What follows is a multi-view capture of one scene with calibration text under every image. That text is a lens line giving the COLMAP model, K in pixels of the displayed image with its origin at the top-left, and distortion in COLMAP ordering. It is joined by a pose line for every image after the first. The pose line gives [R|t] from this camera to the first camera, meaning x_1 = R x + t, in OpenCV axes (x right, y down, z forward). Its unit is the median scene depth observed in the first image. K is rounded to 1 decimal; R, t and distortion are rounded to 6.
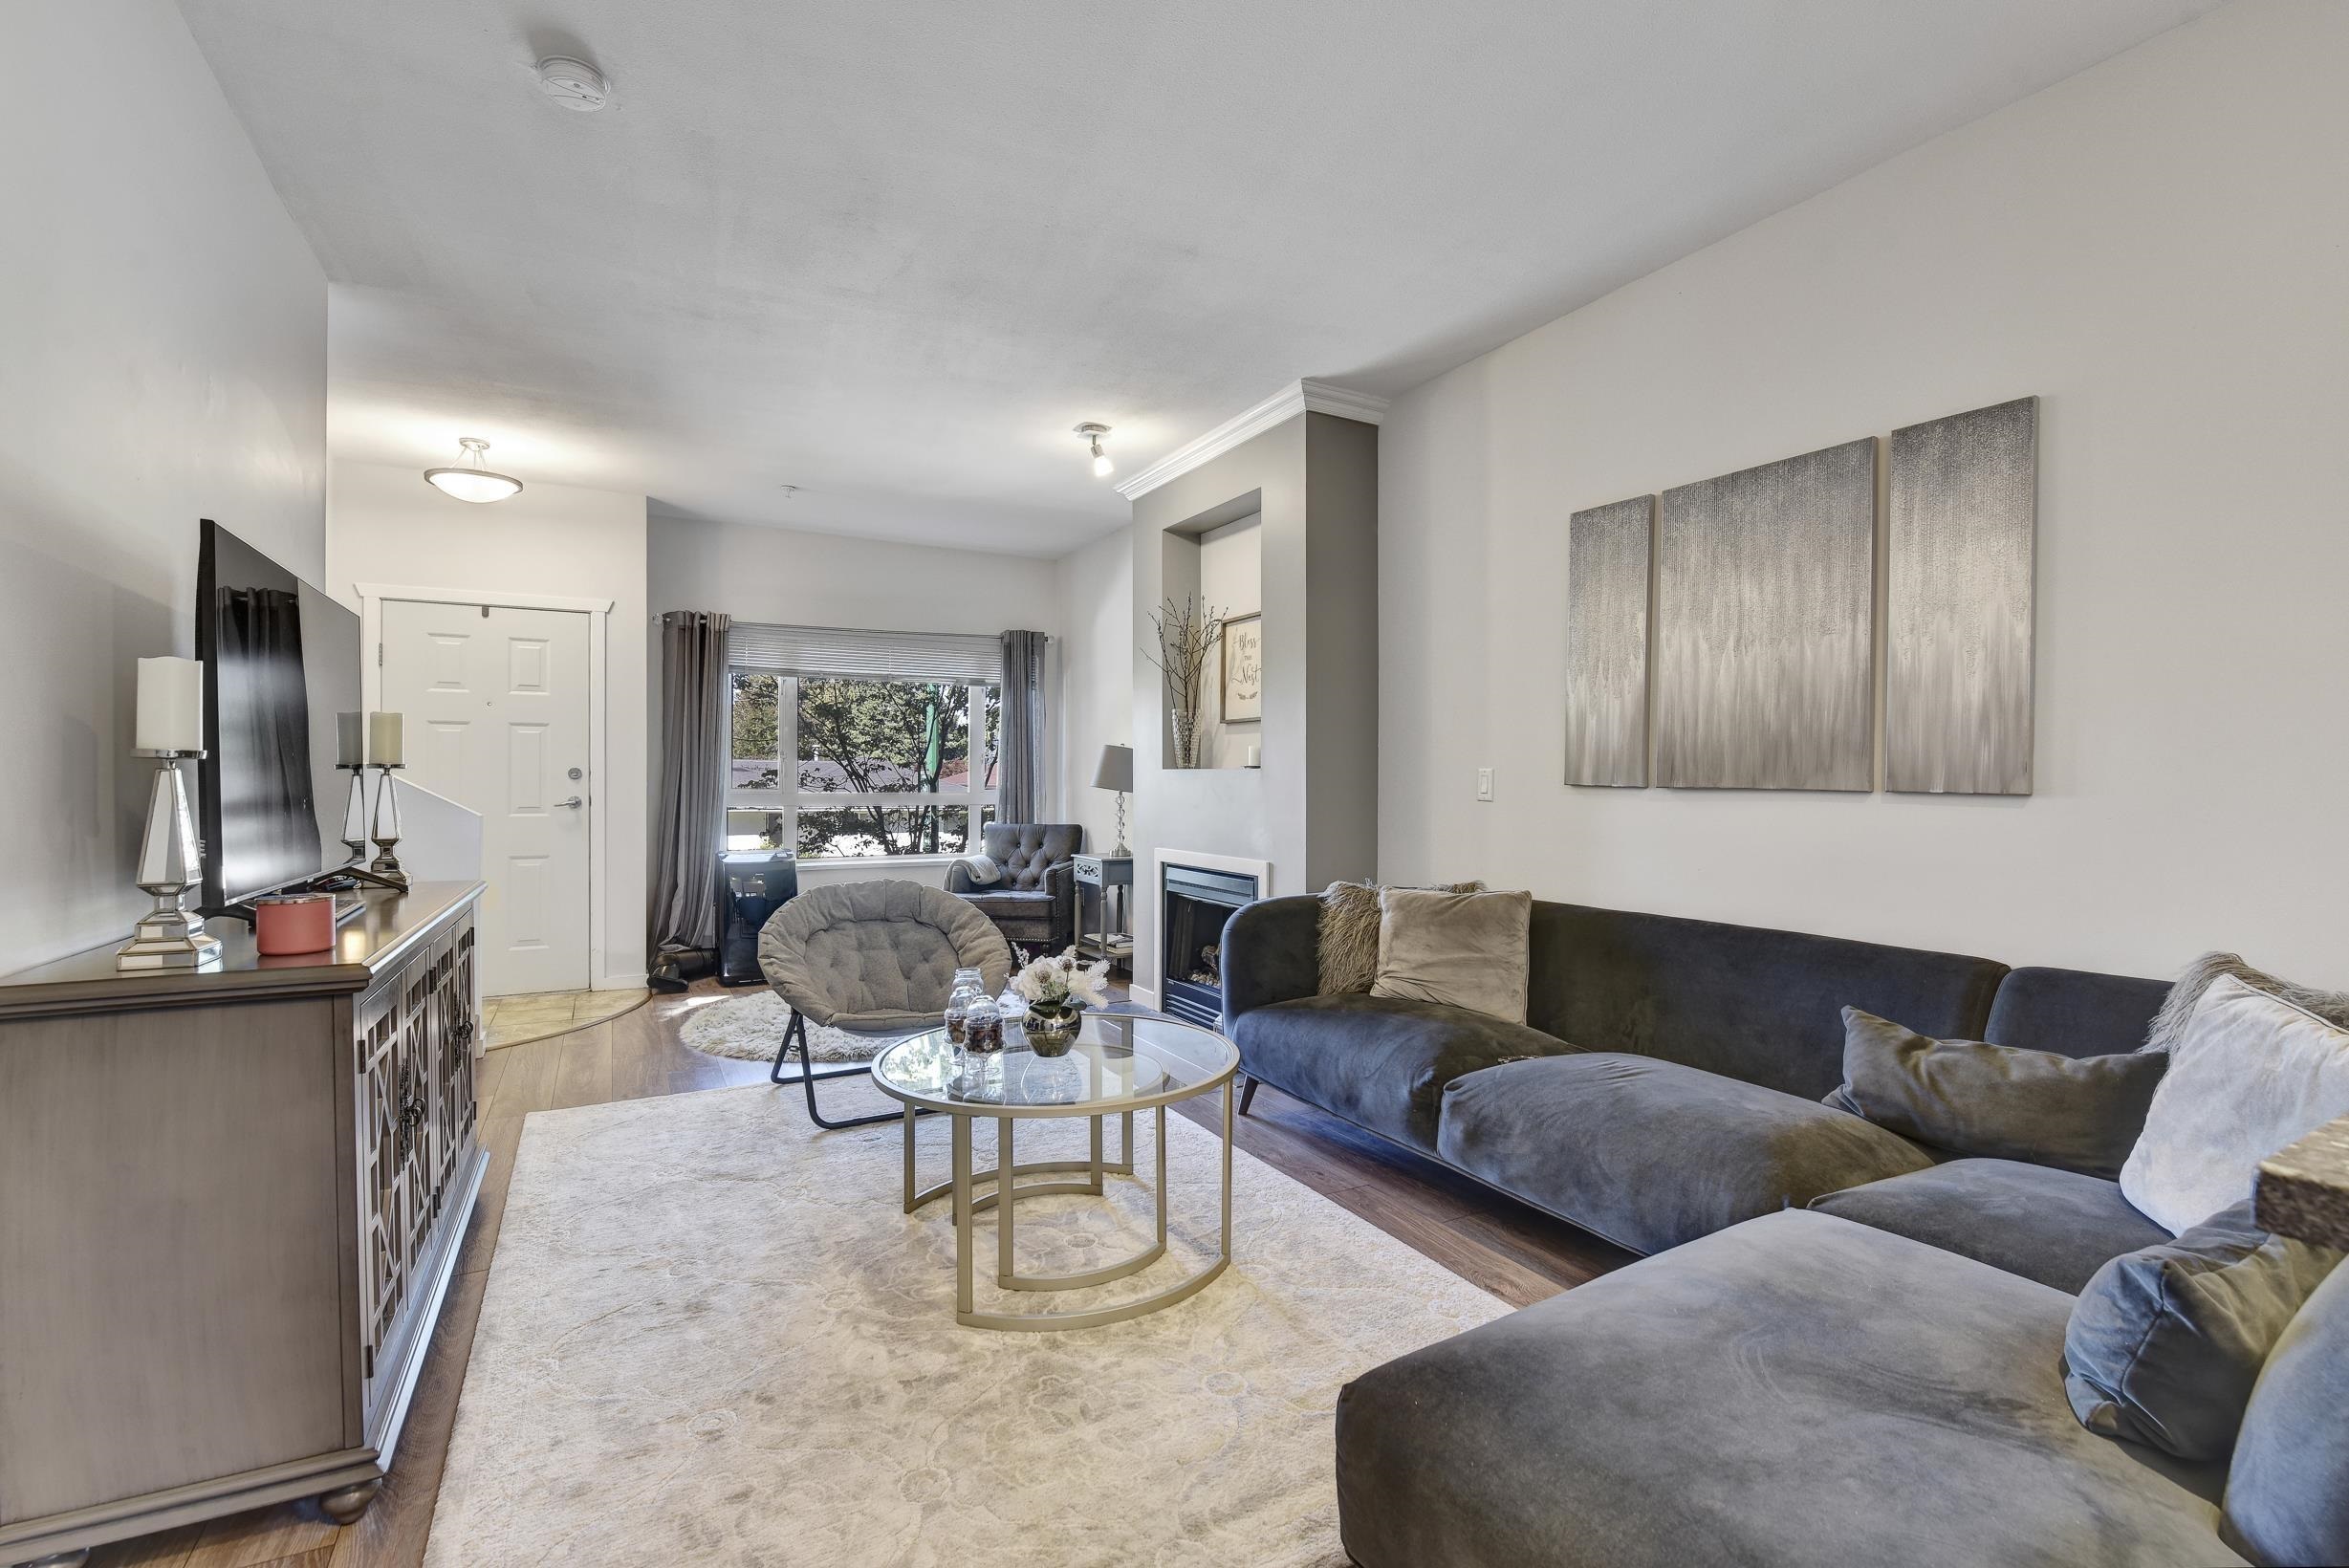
lens RADIAL K [[1035.1, 0, 1174.5], [0, 1035.1, 784.0], [0, 0, 1]] dist [-0.003252, -0.009850]
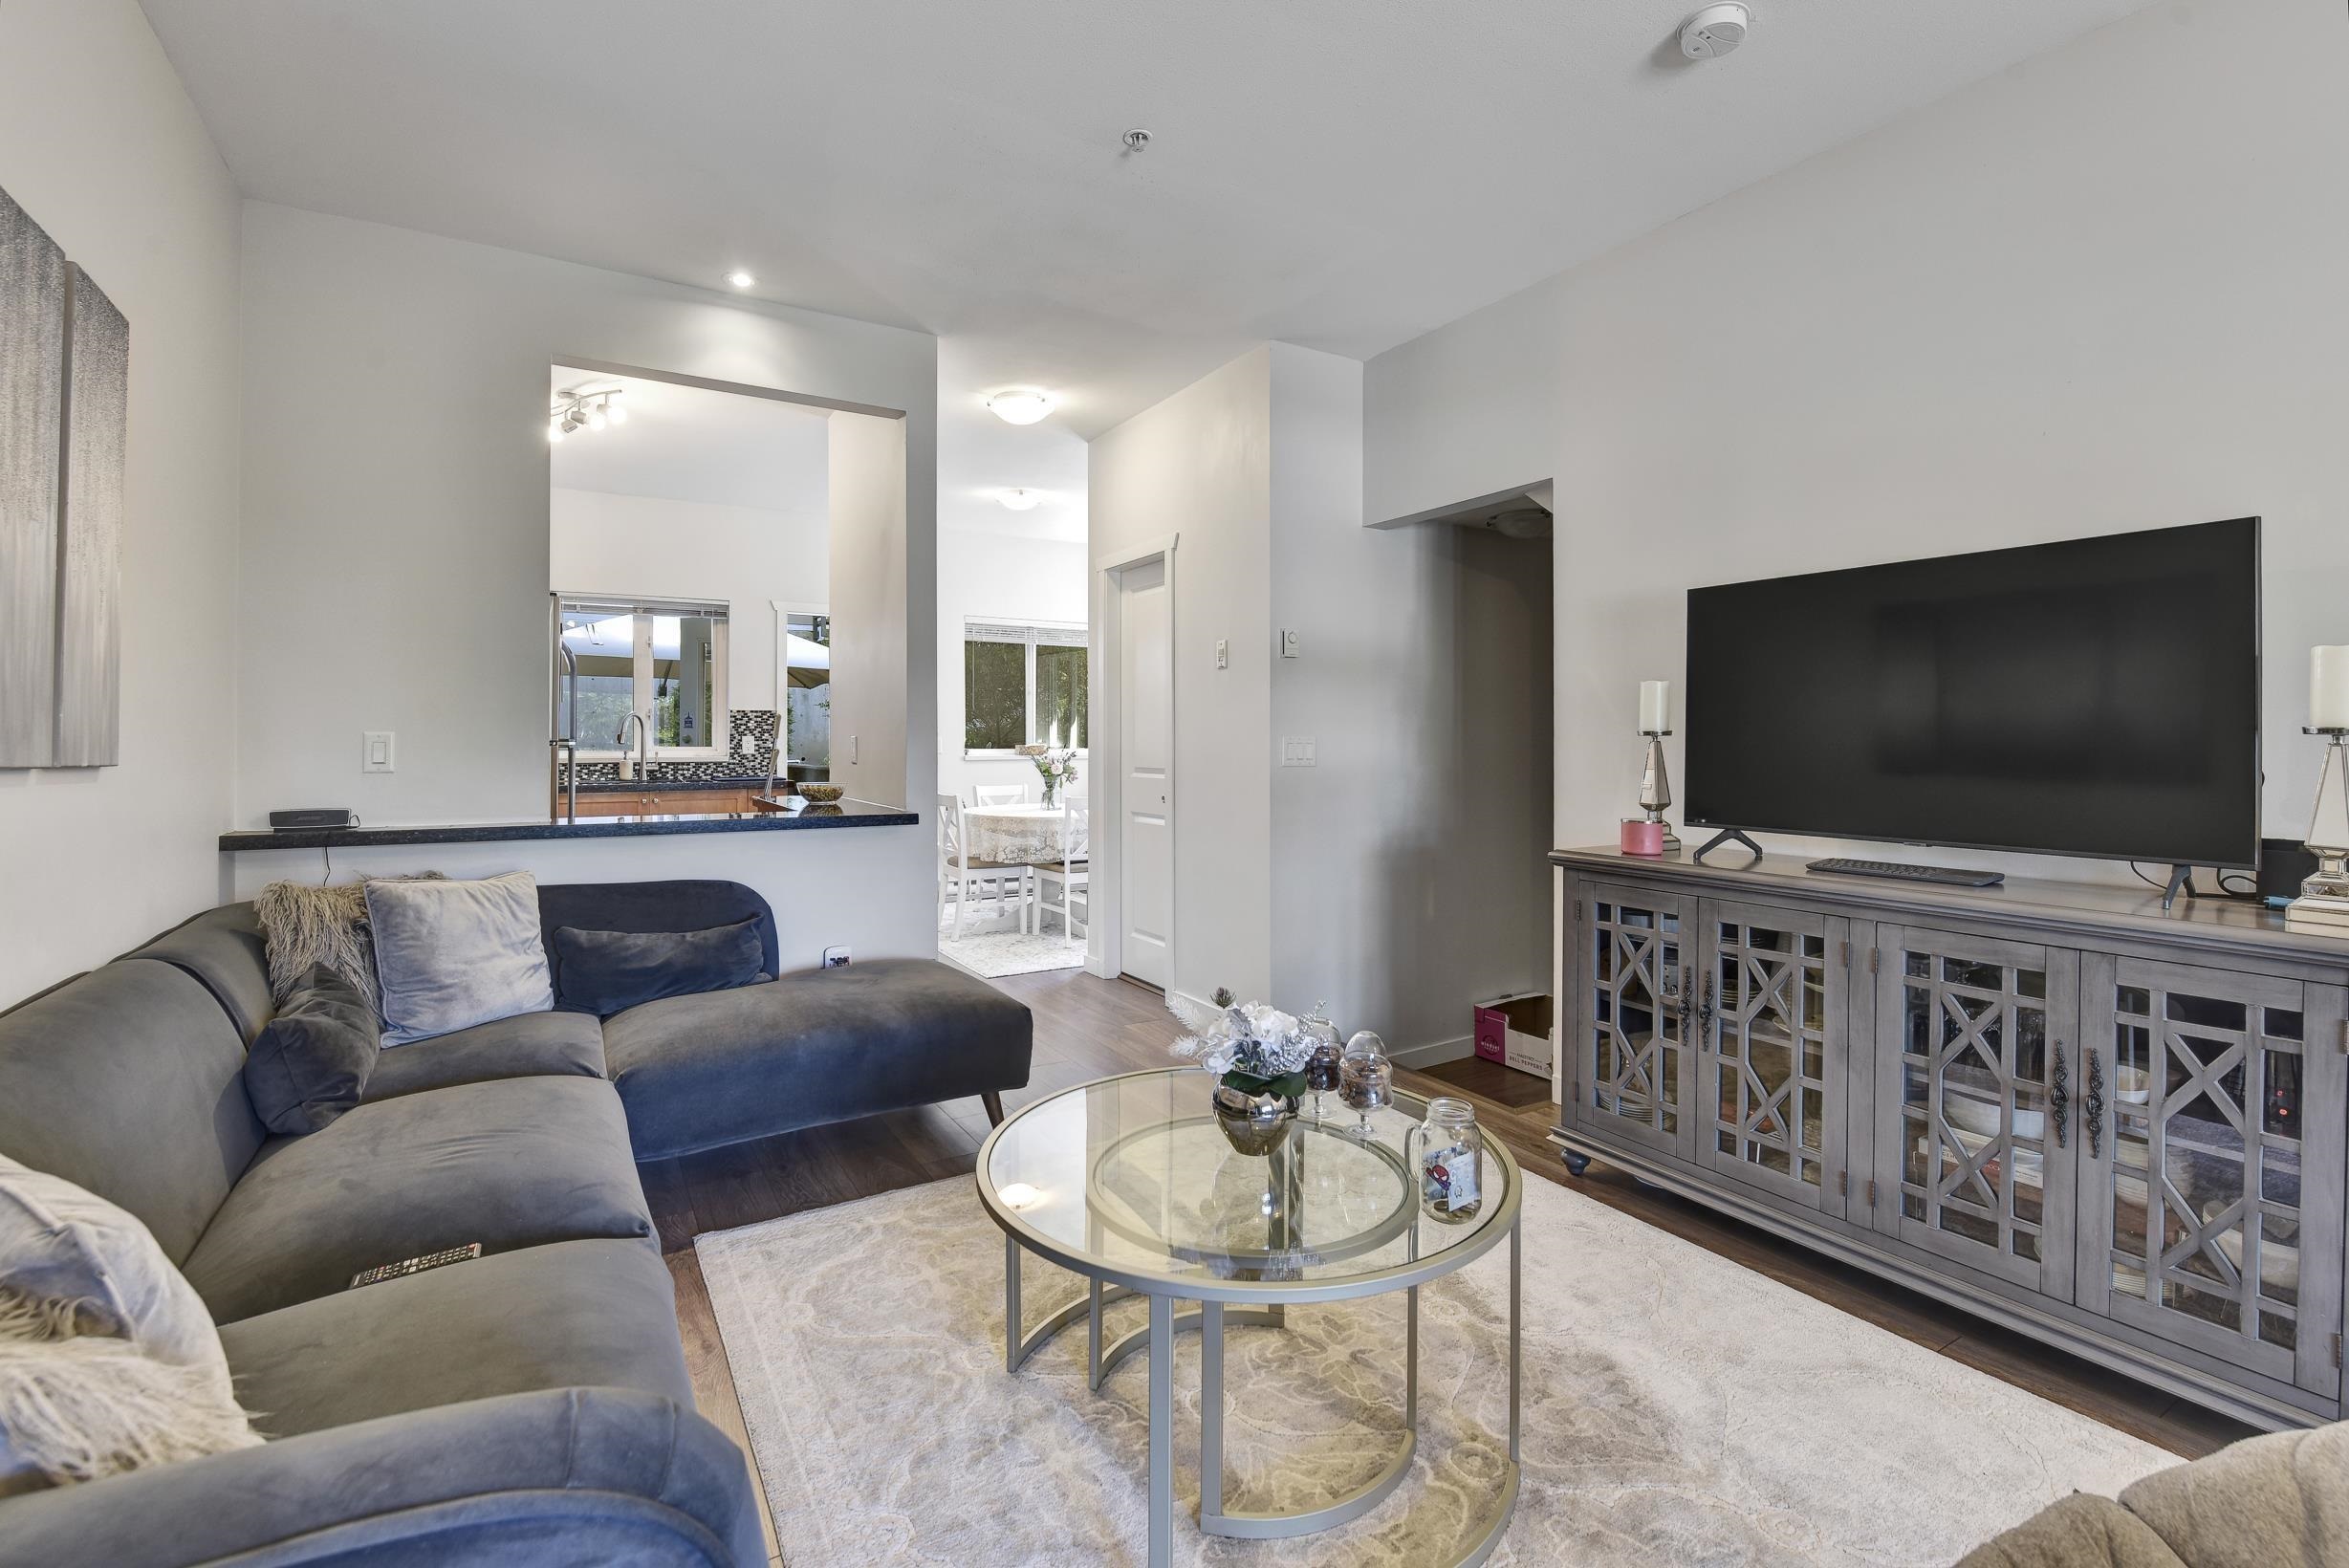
lens RADIAL K [[1038.6, 0, 1180.9], [0, 1038.6, 731.1], [0, 0, 1]] dist [-0.000900, -0.000170]
pose [[-0.998530, 0.000828, -0.054199, -0.025473], [0.001069, 0.999990, -0.004423, -0.011072], [0.054195, -0.004474, -0.998520, 1.405787]]
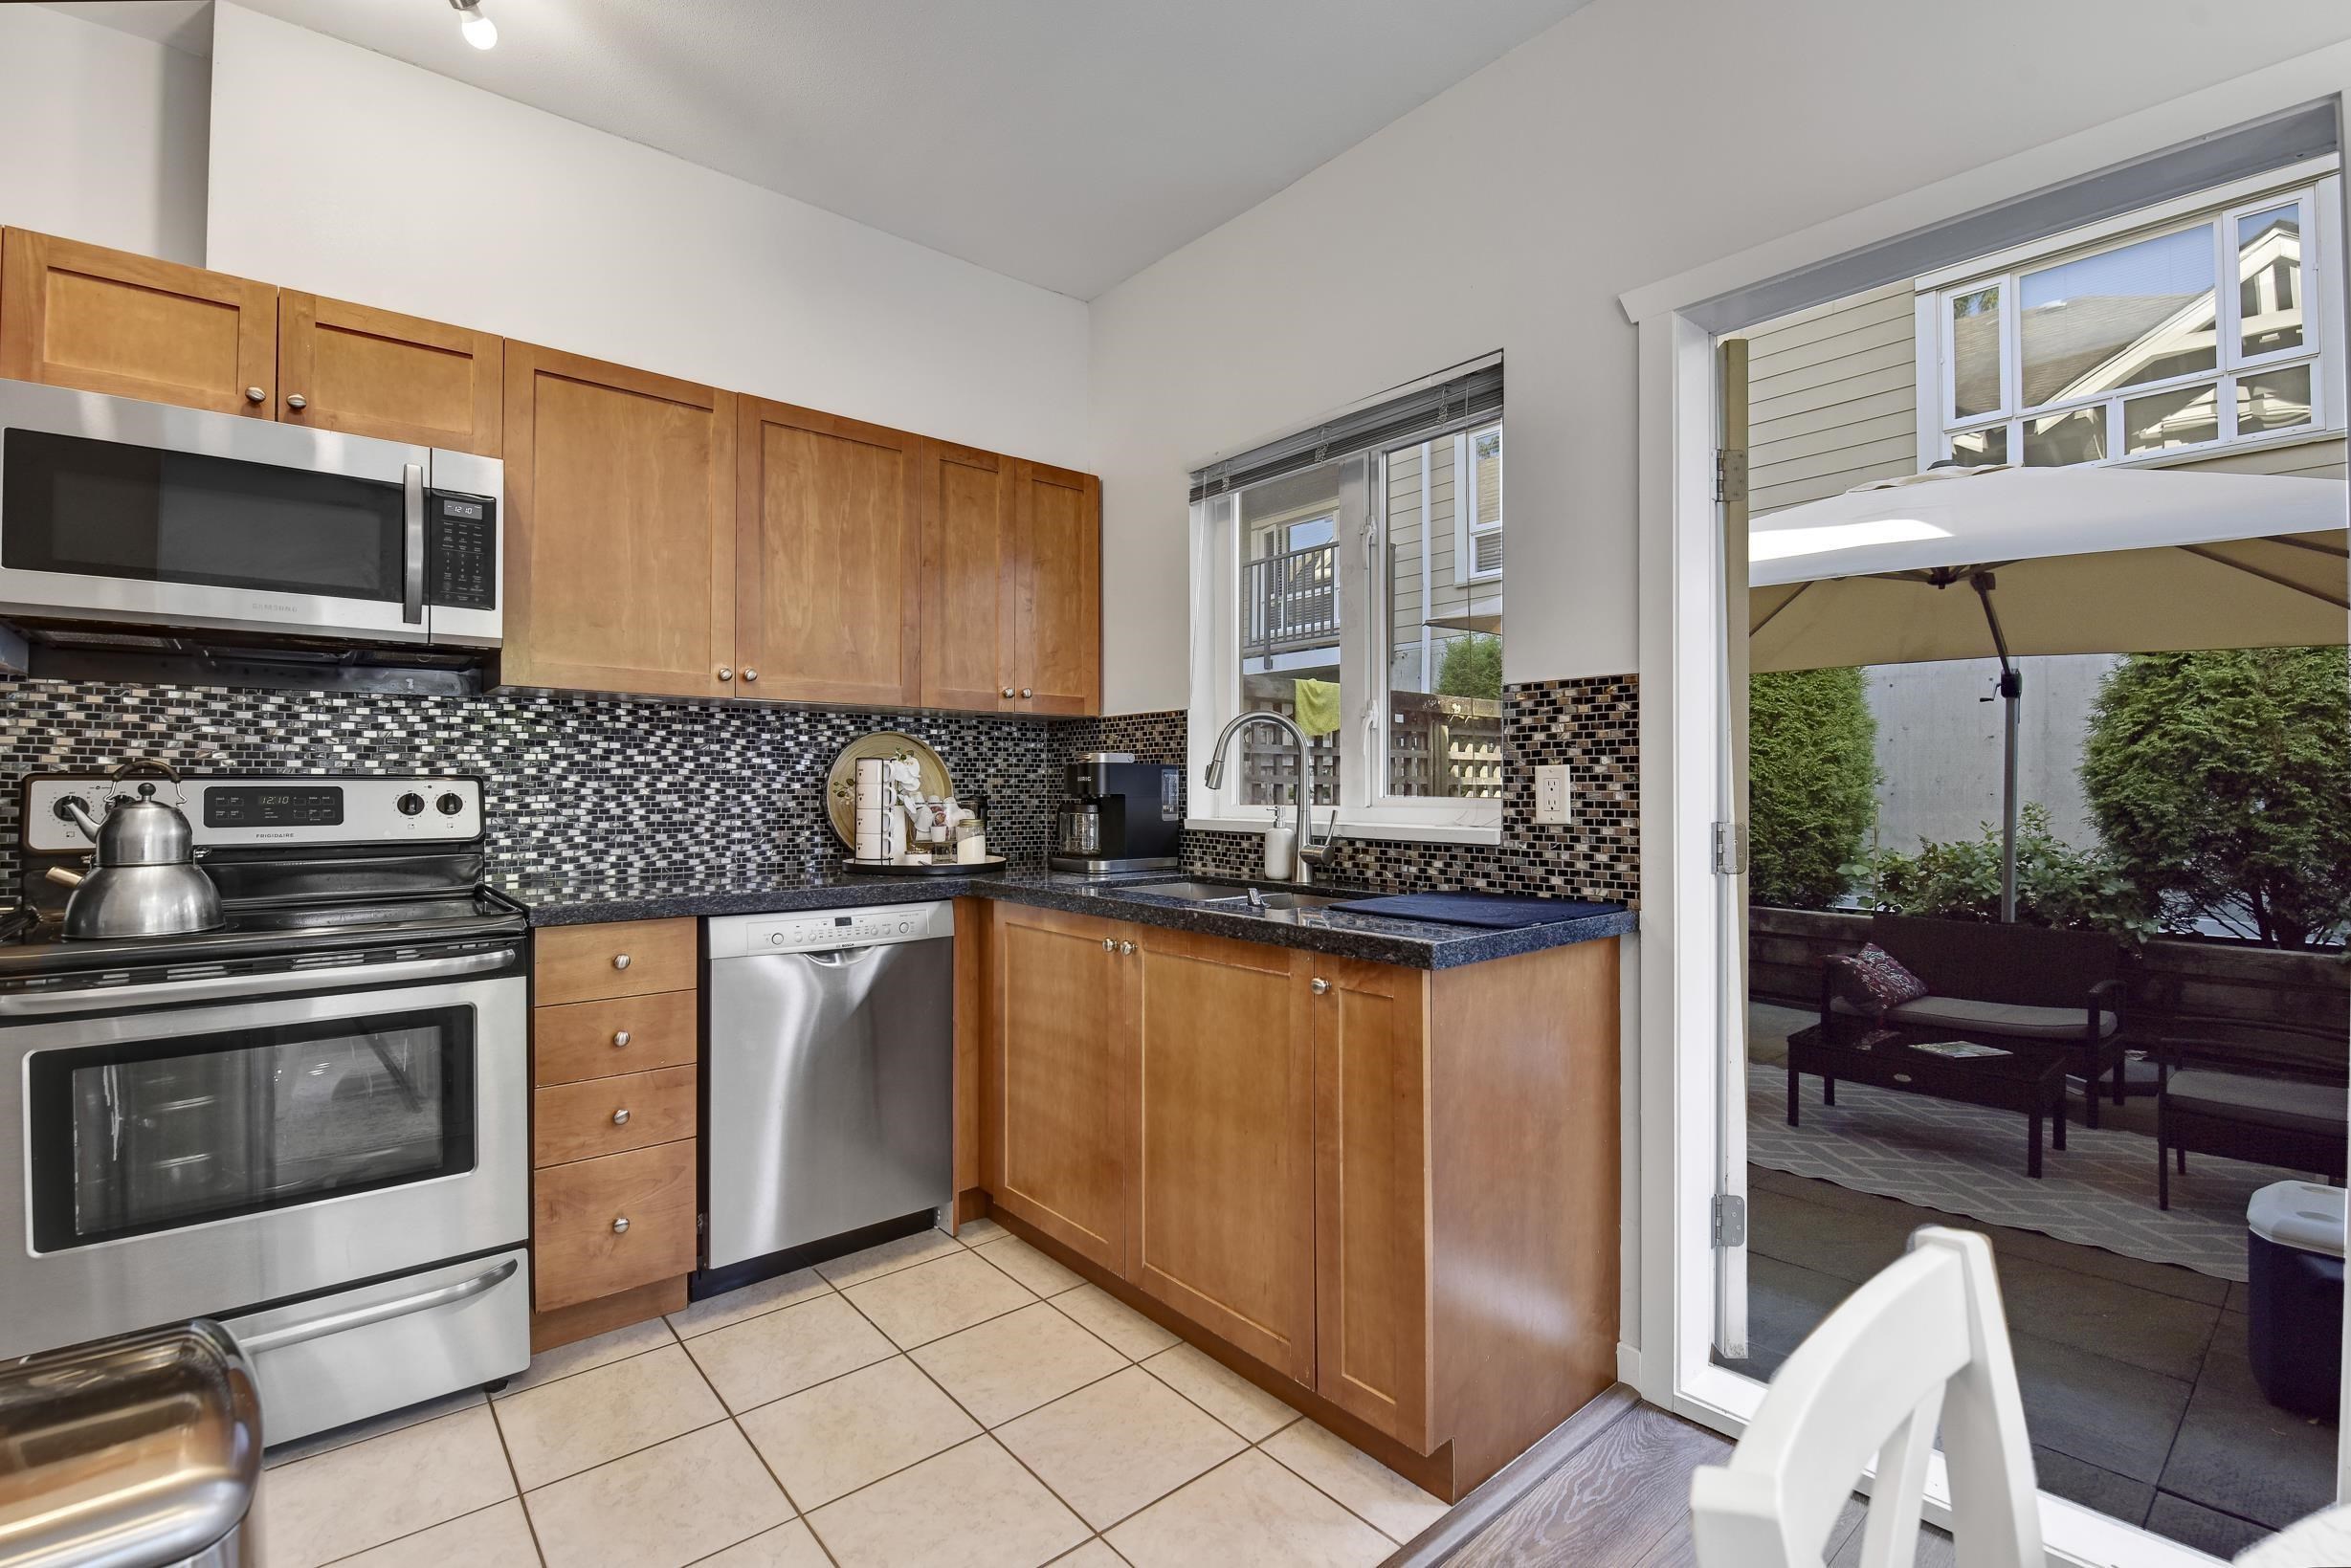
lens RADIAL K [[1045.9, 0, 1206.8], [0, 1045.9, 783.3], [0, 0, 1]] dist [-0.006072, -0.008753]
pose [[-0.214721, 0.001487, 0.976674, 0.148812], [0.002780, 0.999996, -0.000911, -0.000319], [-0.976672, 0.002519, -0.214724, -0.407562]]
